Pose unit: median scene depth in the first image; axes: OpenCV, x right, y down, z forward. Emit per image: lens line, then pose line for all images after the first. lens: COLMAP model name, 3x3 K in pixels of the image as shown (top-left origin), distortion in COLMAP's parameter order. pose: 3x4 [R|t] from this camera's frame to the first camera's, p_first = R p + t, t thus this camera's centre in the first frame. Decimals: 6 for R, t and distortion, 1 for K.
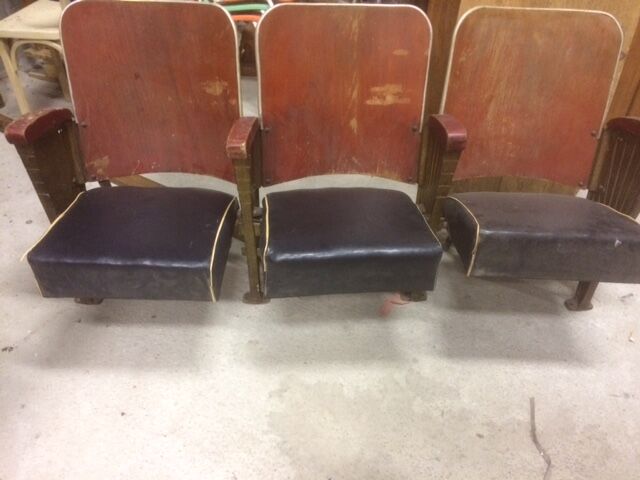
lens RADIAL K [[552.1, 0, 329.6], [0, 552.1, 223.9], [0, 0, 1]] dist [0.057712, -0.087974]
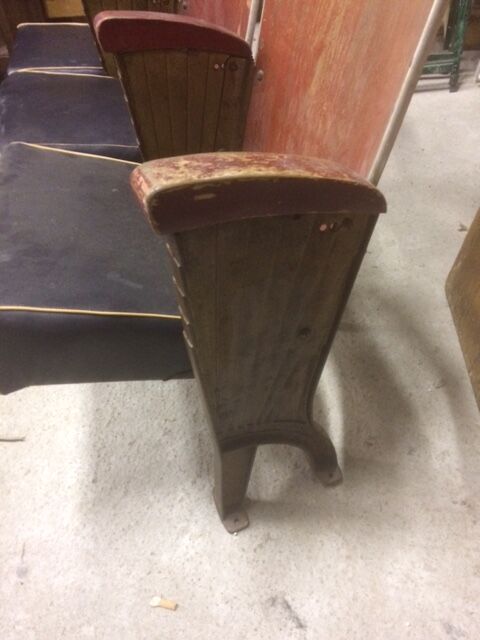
lens RADIAL K [[552.1, 0, 238.3], [0, 552.1, 315.0], [0, 0, 1]] dist [0.057712, -0.087974]
pose [[0.230629, 0.619280, -0.750535, 0.816308], [-0.531862, 0.726137, 0.435715, -0.237359], [0.814821, 0.298693, 0.496839, 0.787428]]
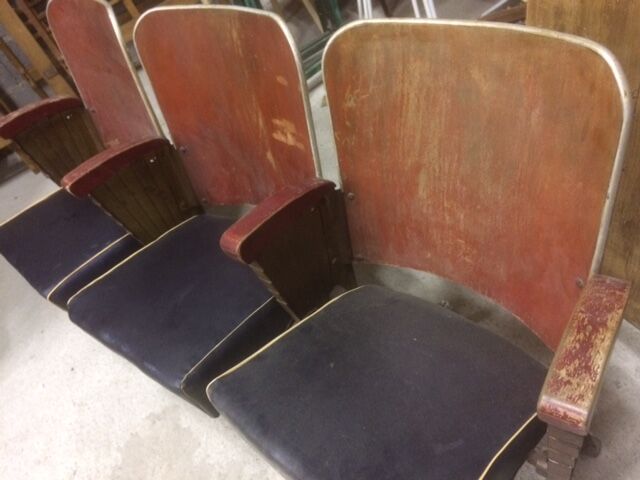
lens RADIAL K [[552.1, 0, 319.9], [0, 552.1, 224.6], [0, 0, 1]] dist [0.057712, -0.087974]
pose [[0.707105, 0.288244, -0.645691, 0.632230], [-0.116016, 0.948061, 0.296175, -0.339434], [0.697526, -0.134517, 0.703820, 0.519852]]
